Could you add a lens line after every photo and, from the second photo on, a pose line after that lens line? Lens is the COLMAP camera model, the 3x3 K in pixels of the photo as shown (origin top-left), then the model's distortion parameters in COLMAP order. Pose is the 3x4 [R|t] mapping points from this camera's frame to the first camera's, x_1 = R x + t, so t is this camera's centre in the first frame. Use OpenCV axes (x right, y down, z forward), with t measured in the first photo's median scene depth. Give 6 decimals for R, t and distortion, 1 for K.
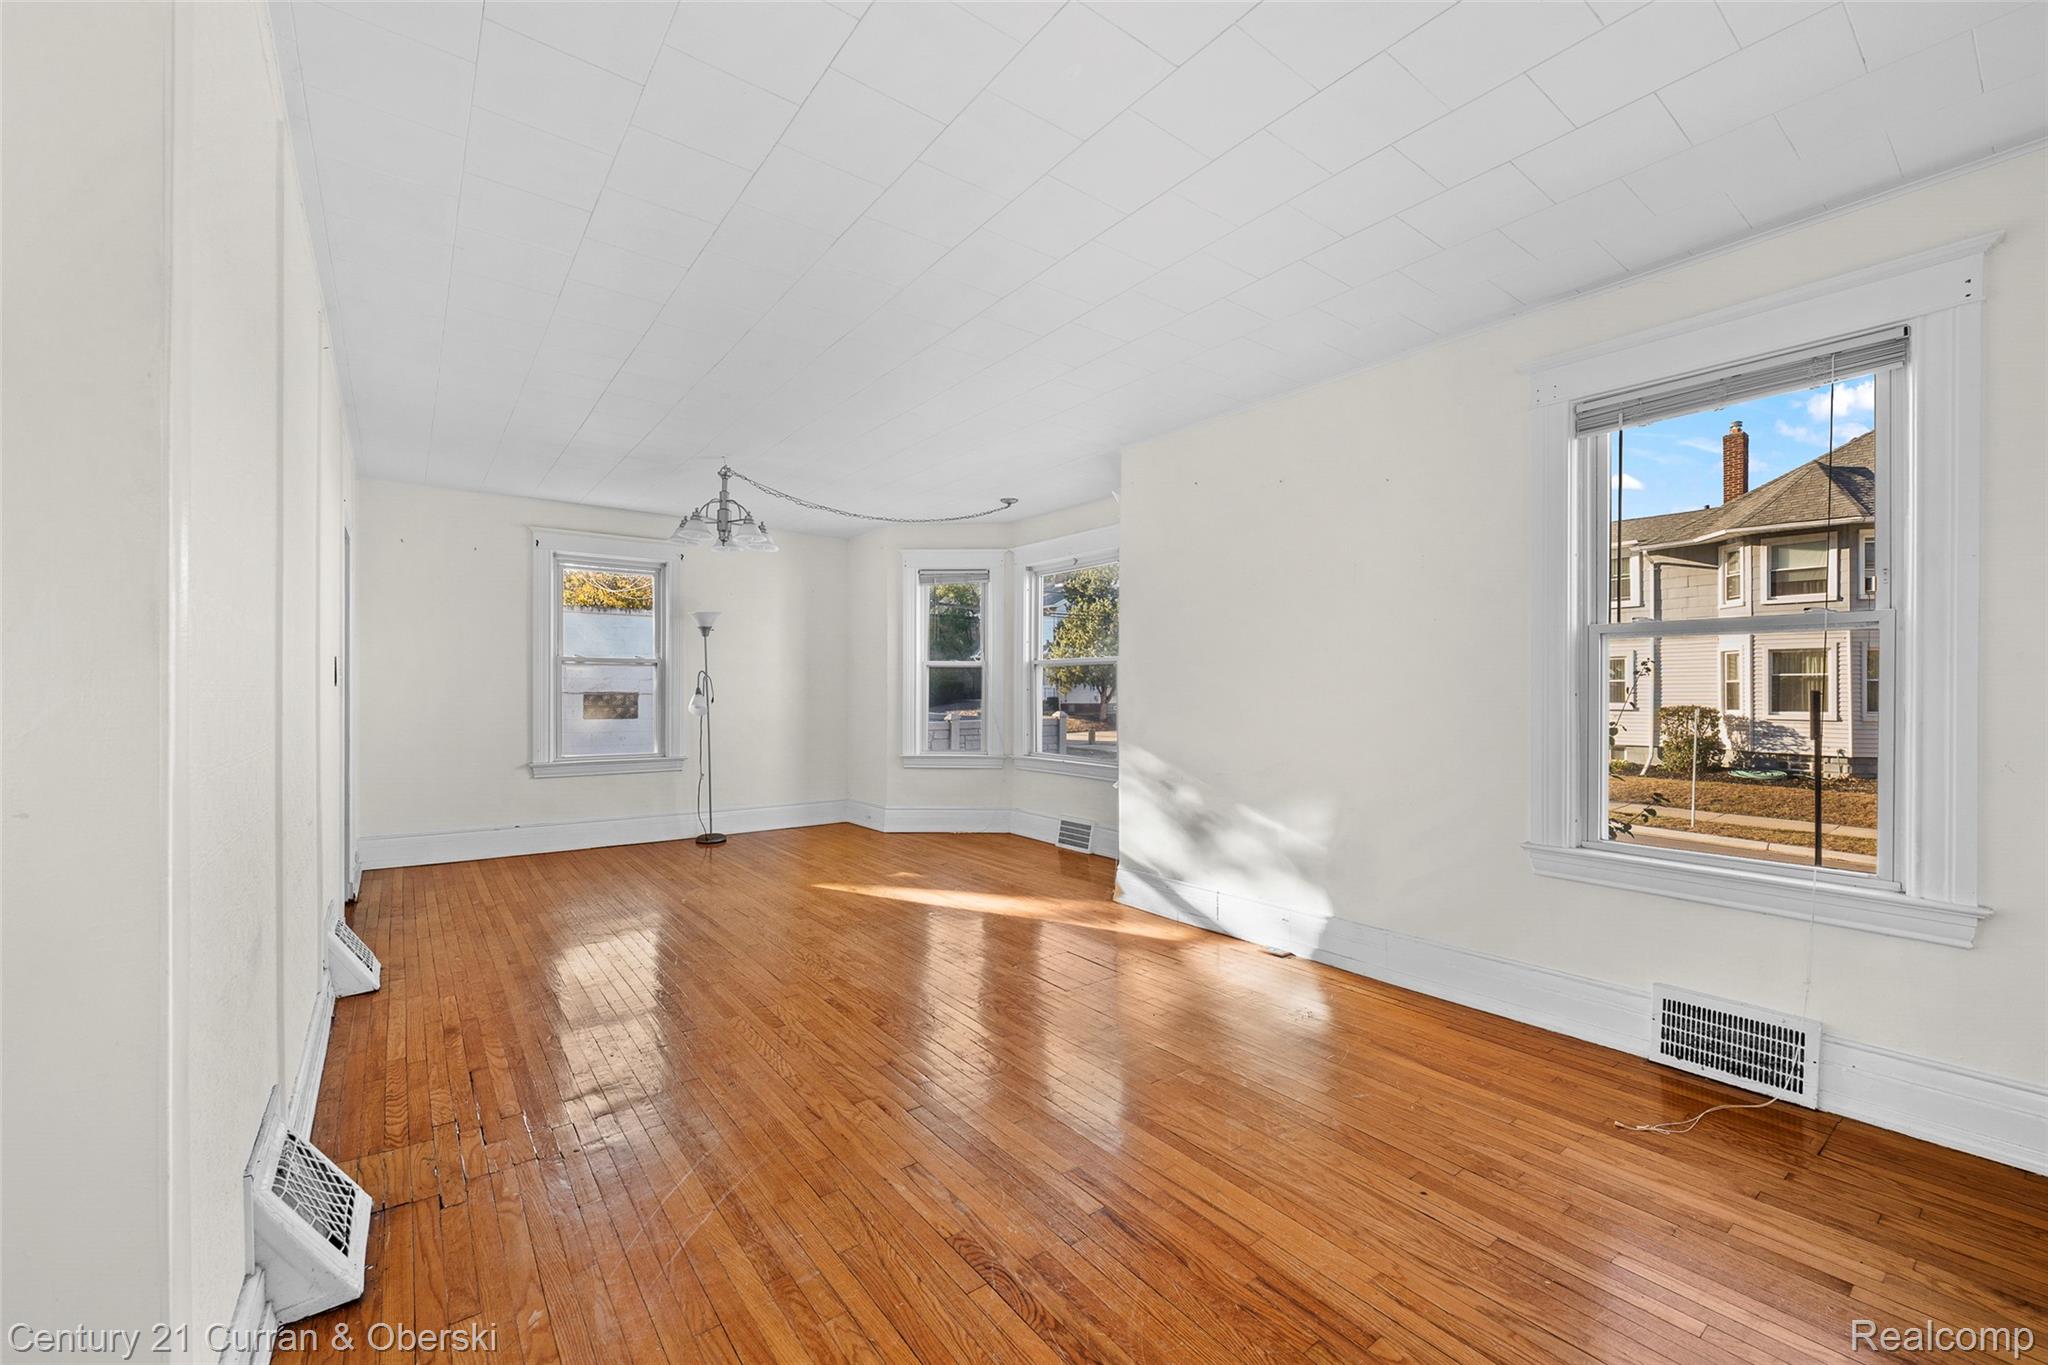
lens RADIAL K [[825.6, 0, 1031.7], [0, 825.6, 695.0], [0, 0, 1]] dist [0.003254, 0.000075]
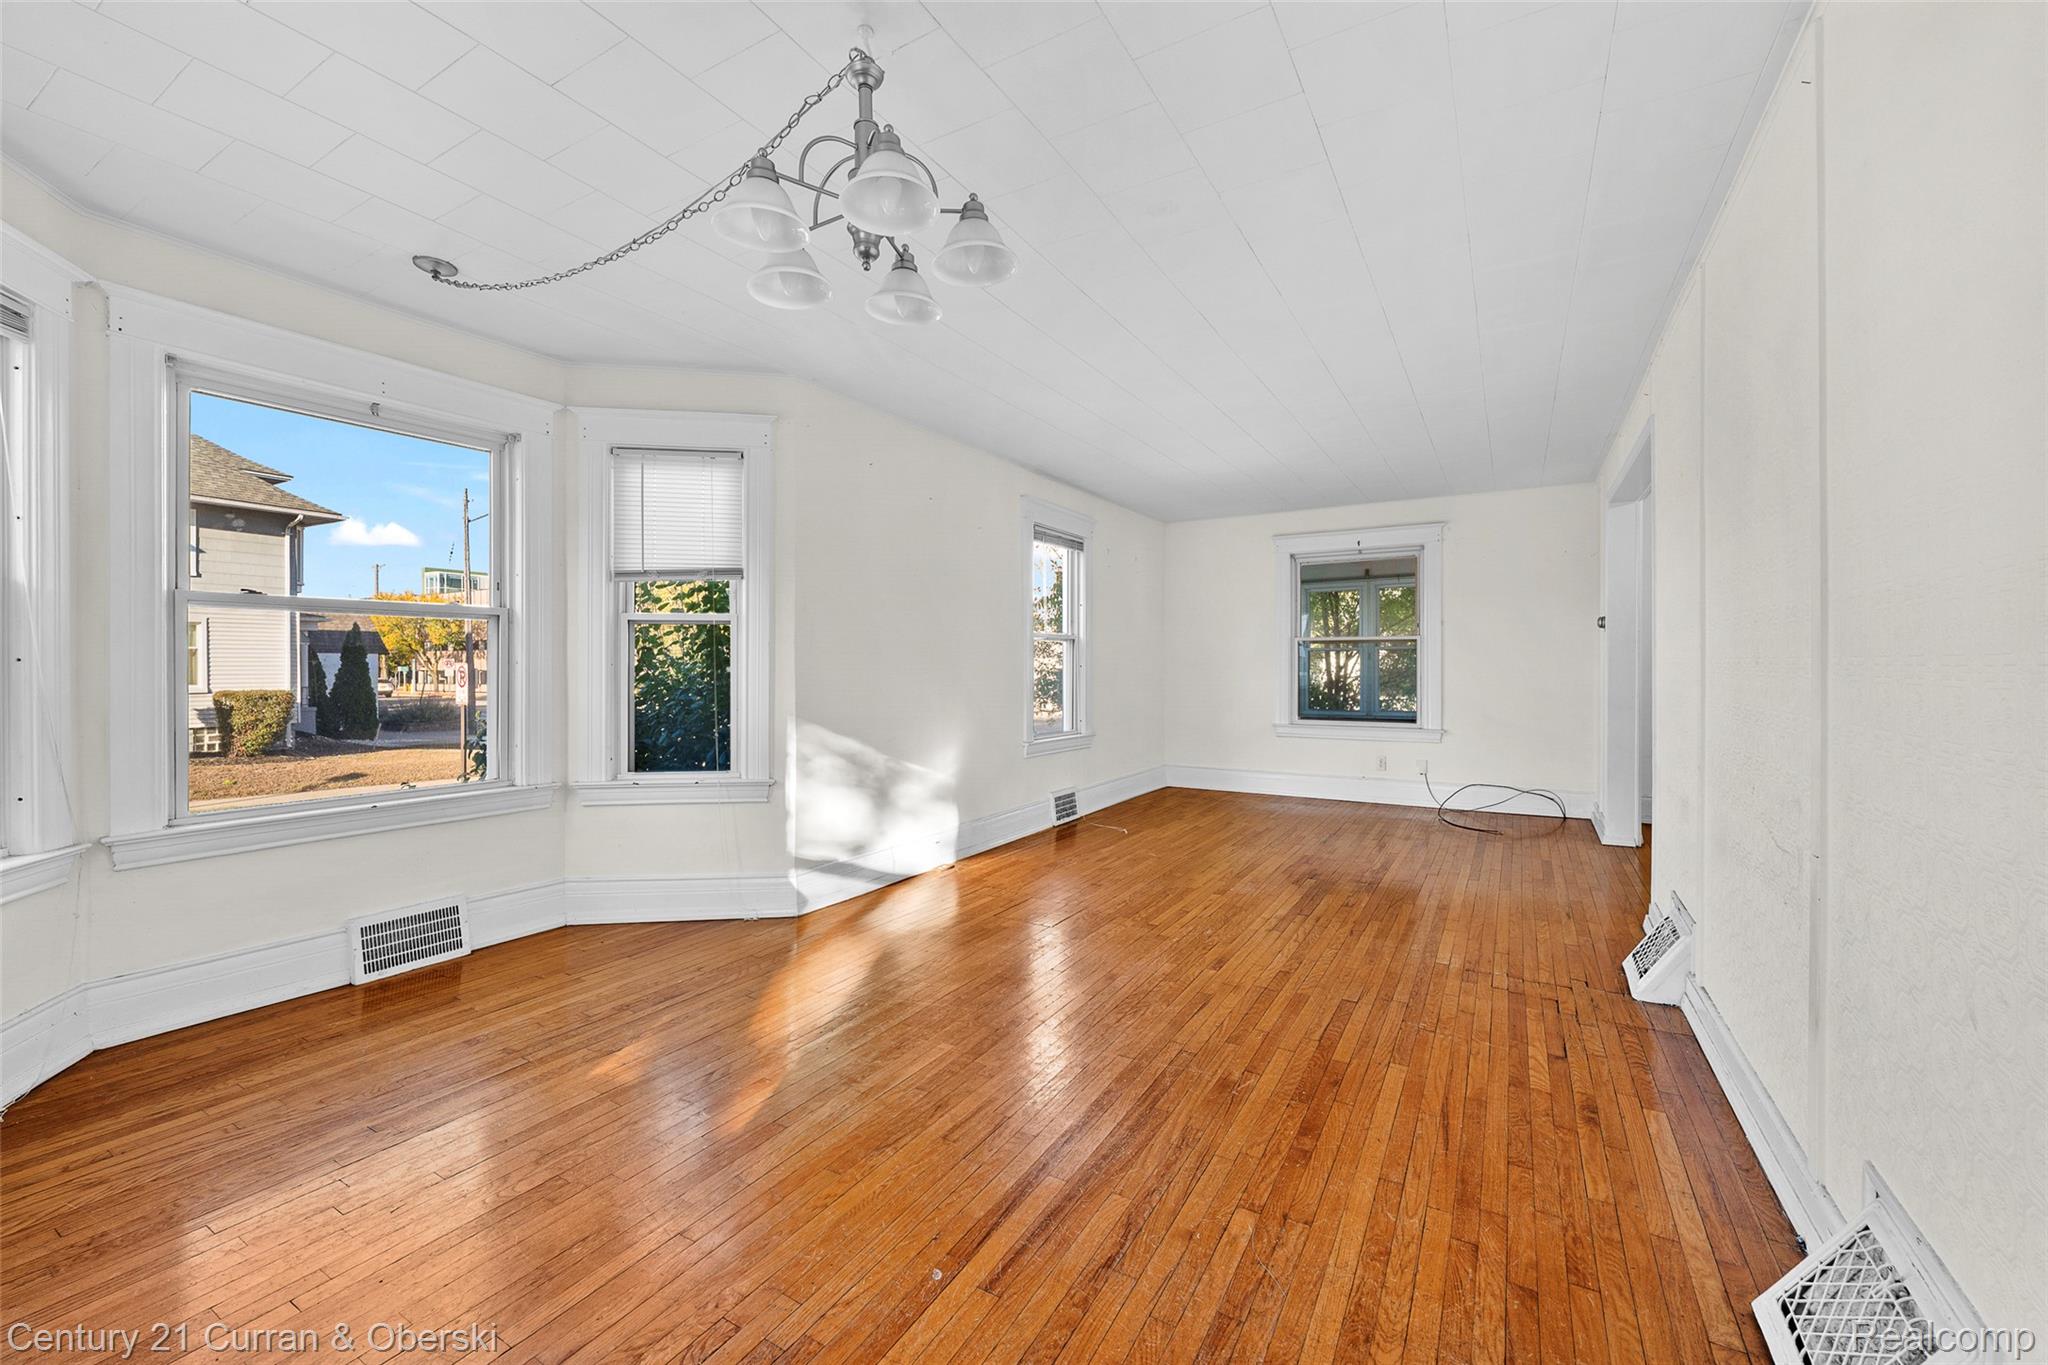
lens RADIAL K [[825.6, 0, 1031.1], [0, 825.6, 666.2], [0, 0, 1]] dist [0.003254, 0.000075]
pose [[-0.380977, -0.002365, 0.924582, -1.094240], [0.002472, 0.999991, 0.003577, -0.004024], [-0.924581, 0.003648, -0.380968, 1.595677]]
